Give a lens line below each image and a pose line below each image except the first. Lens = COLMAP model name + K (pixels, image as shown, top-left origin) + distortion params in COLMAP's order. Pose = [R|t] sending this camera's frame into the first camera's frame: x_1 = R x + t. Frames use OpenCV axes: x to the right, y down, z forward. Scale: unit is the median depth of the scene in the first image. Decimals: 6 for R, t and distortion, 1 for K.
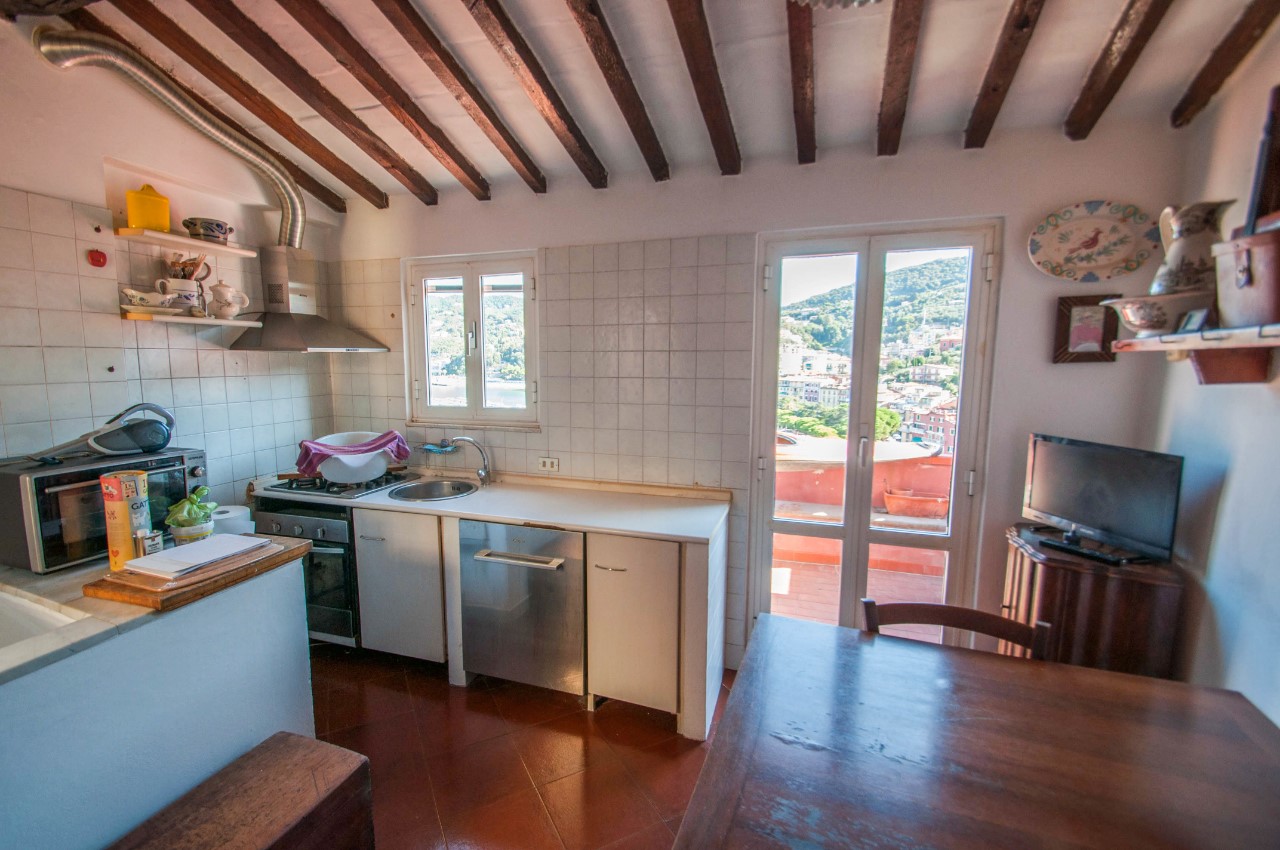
lens RADIAL K [[547.1, 0, 612.0], [0, 547.1, 426.5], [0, 0, 1]] dist [0.009964, -0.014156]
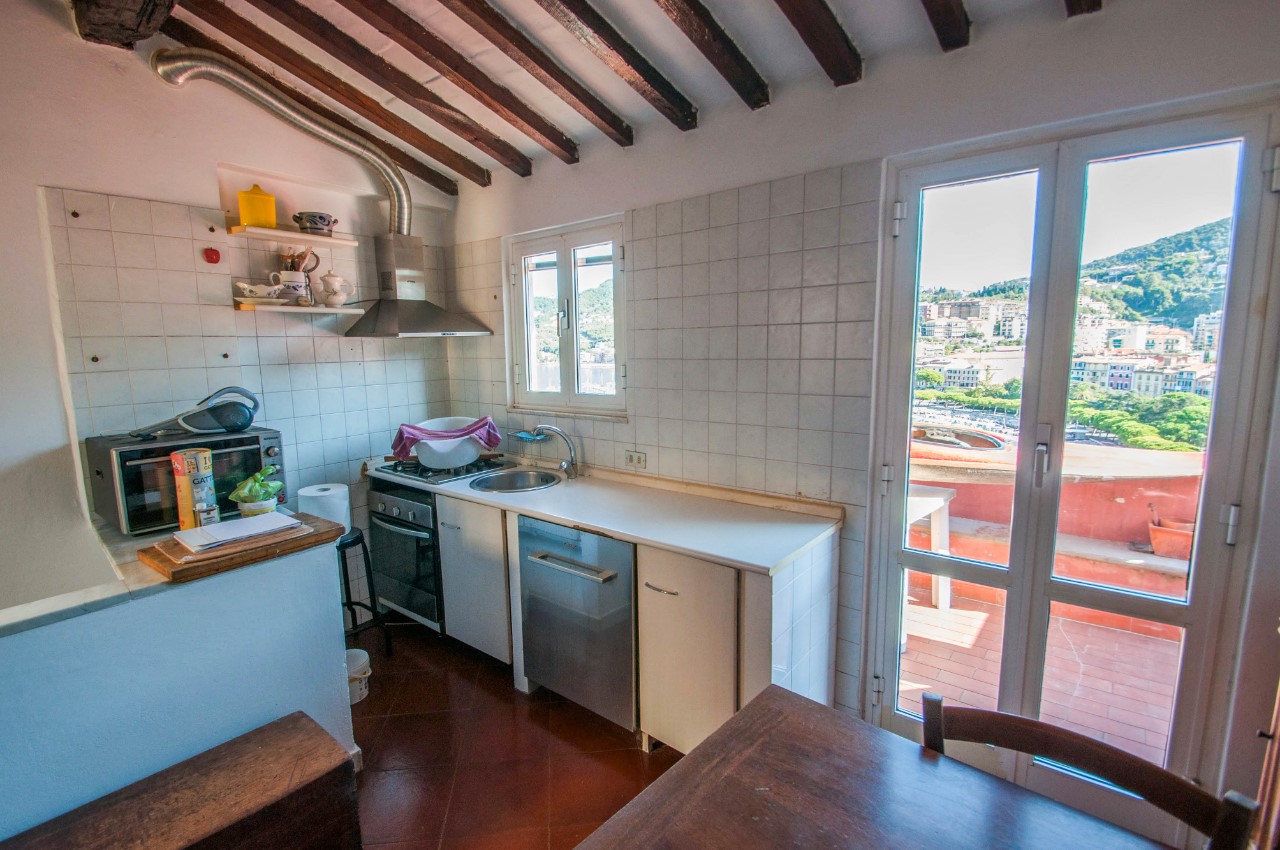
lens RADIAL K [[583.7, 0, 623.1], [0, 583.7, 427.6], [0, 0, 1]] dist [0.003202, -0.008274]
pose [[0.936706, 0.030641, -0.348775, 0.216452], [-0.022198, 0.999356, 0.028181, -0.008753], [0.349414, -0.018655, 0.936783, 0.138369]]
